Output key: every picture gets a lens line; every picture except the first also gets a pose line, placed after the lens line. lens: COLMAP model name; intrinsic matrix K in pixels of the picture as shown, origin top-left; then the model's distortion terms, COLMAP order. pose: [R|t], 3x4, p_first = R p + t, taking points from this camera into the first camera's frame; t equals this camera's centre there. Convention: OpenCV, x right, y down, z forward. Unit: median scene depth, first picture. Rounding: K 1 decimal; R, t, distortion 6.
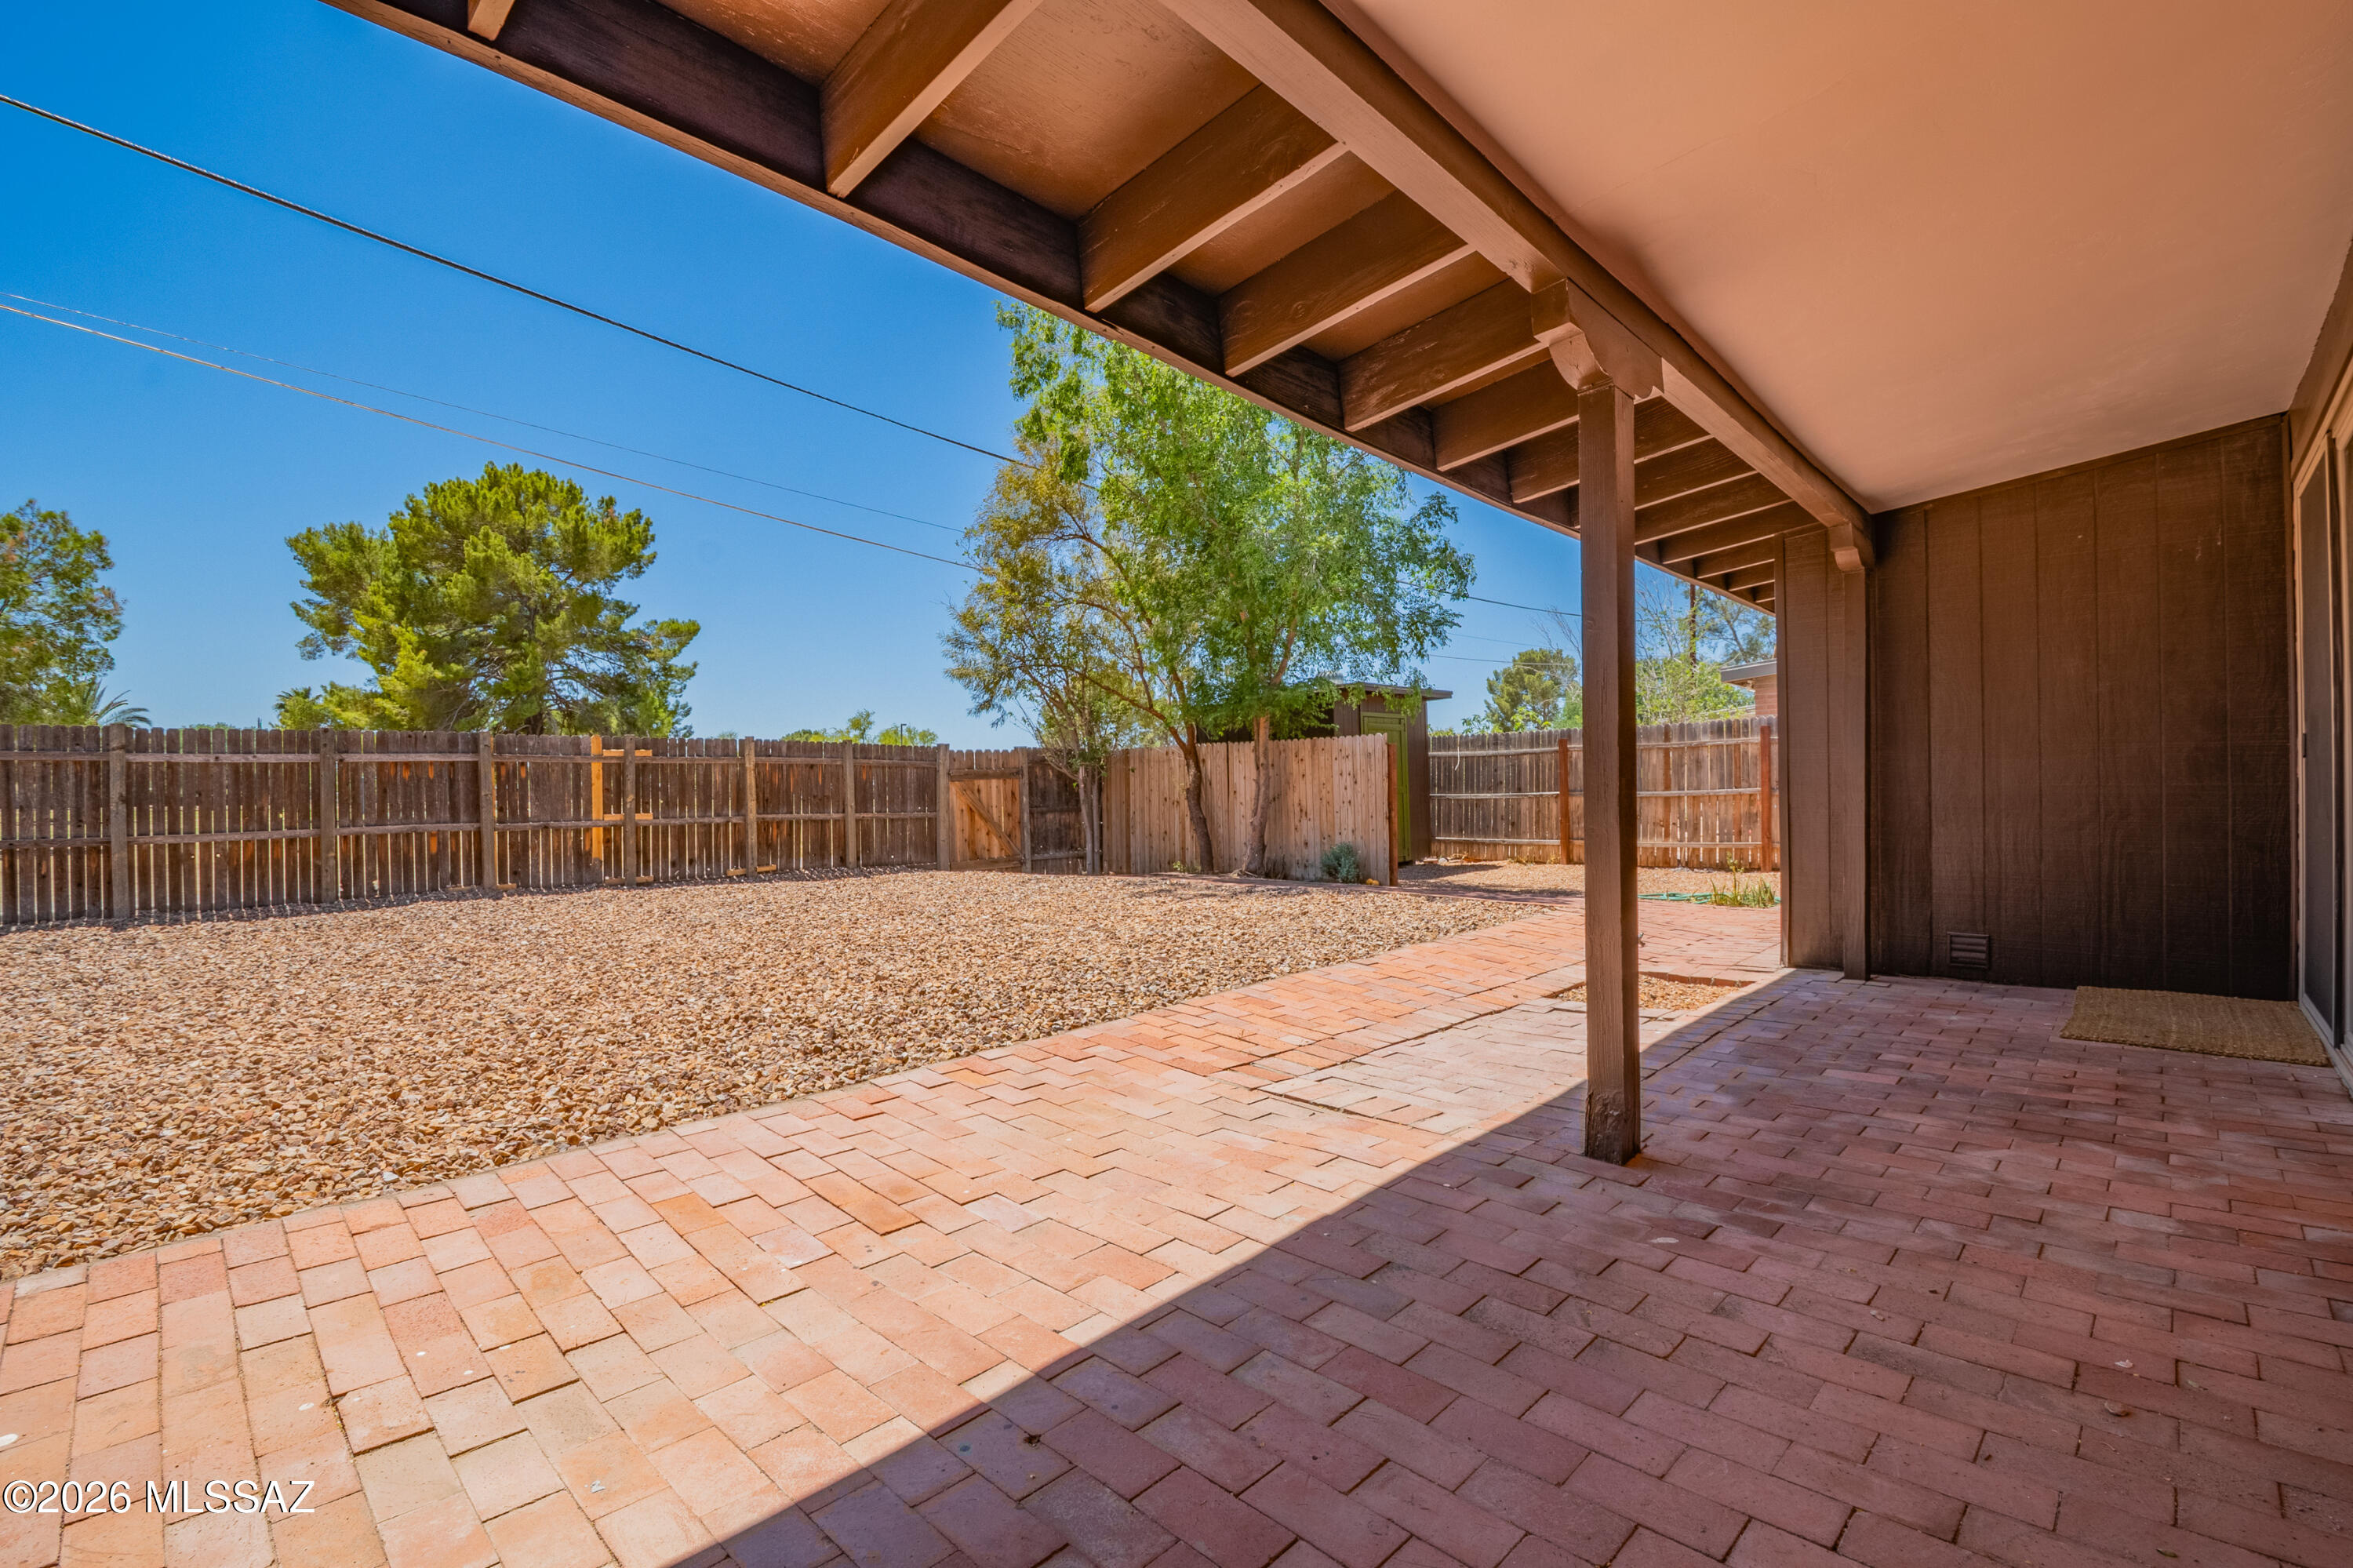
lens RADIAL K [[1034.1, 0, 1176.5], [0, 1034.1, 784.0], [0, 0, 1]] dist [-0.012151, -0.000053]
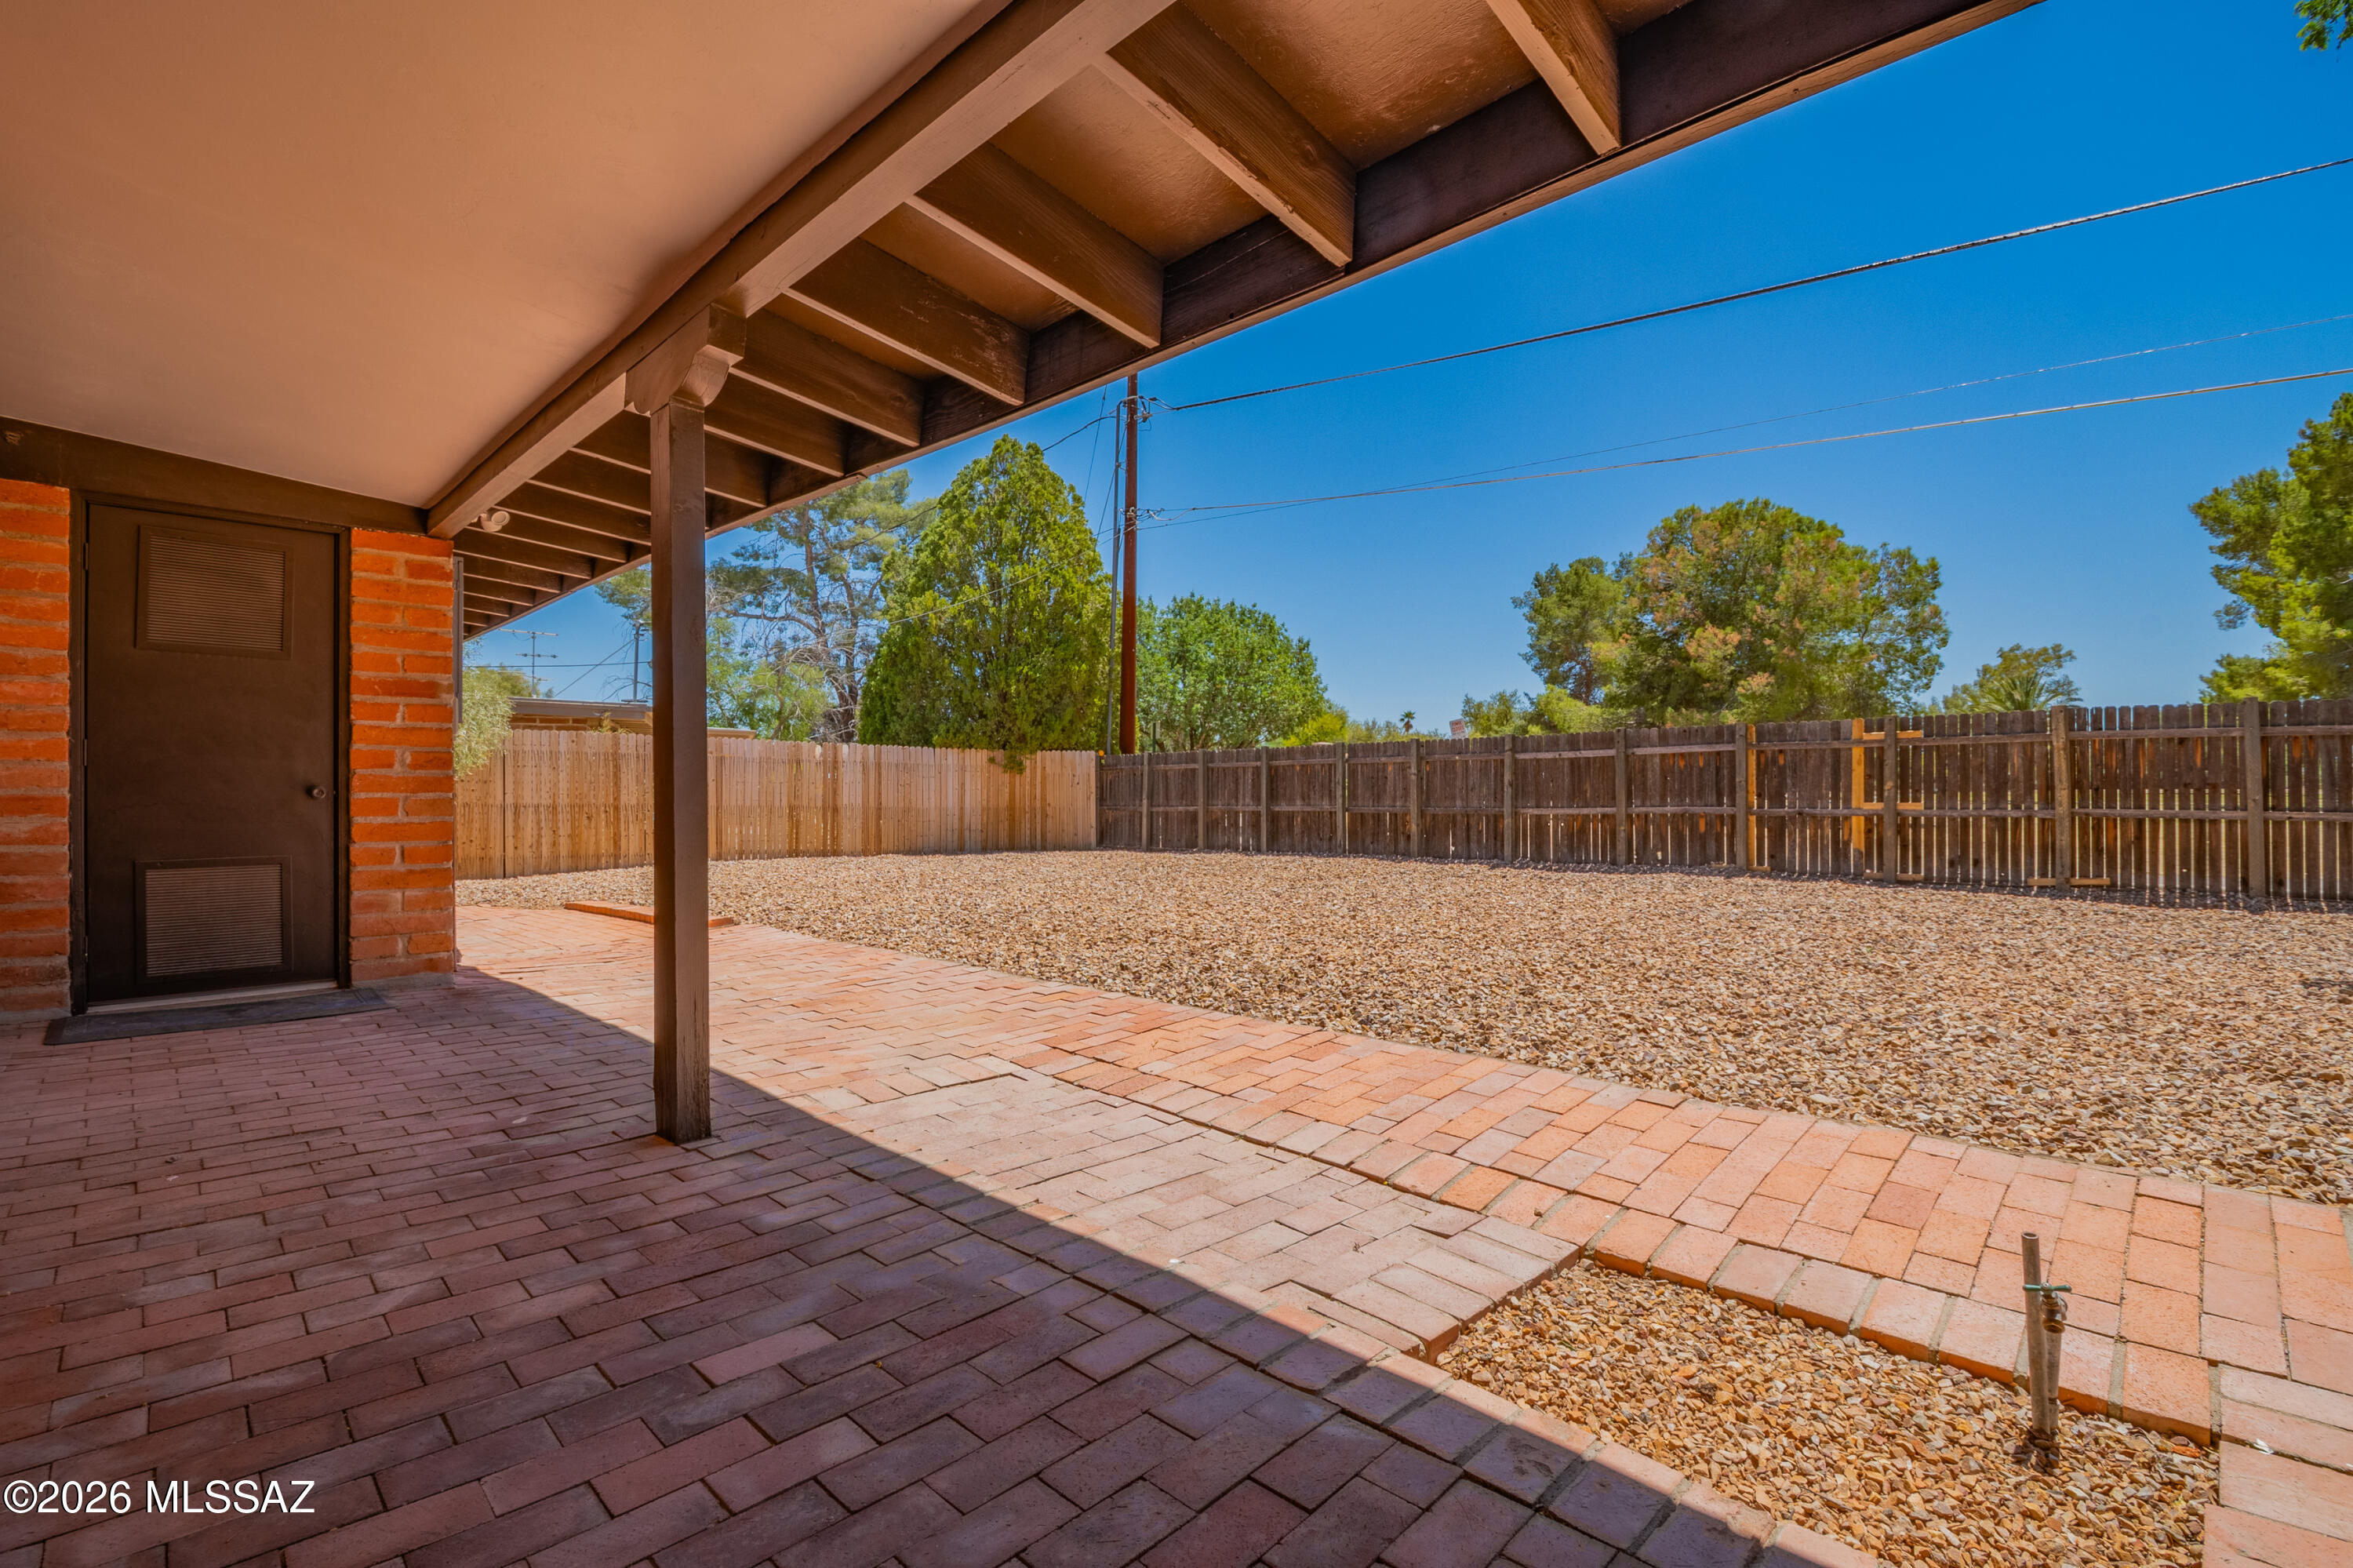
lens RADIAL K [[1034.1, 0, 1176.5], [0, 1034.1, 784.0], [0, 0, 1]] dist [-0.012151, -0.000053]
pose [[-0.002803, 0.005278, -0.999982, 0.384077], [0.011125, 0.999924, 0.005247, 0.001030], [0.999934, -0.011110, -0.002861, 0.394947]]
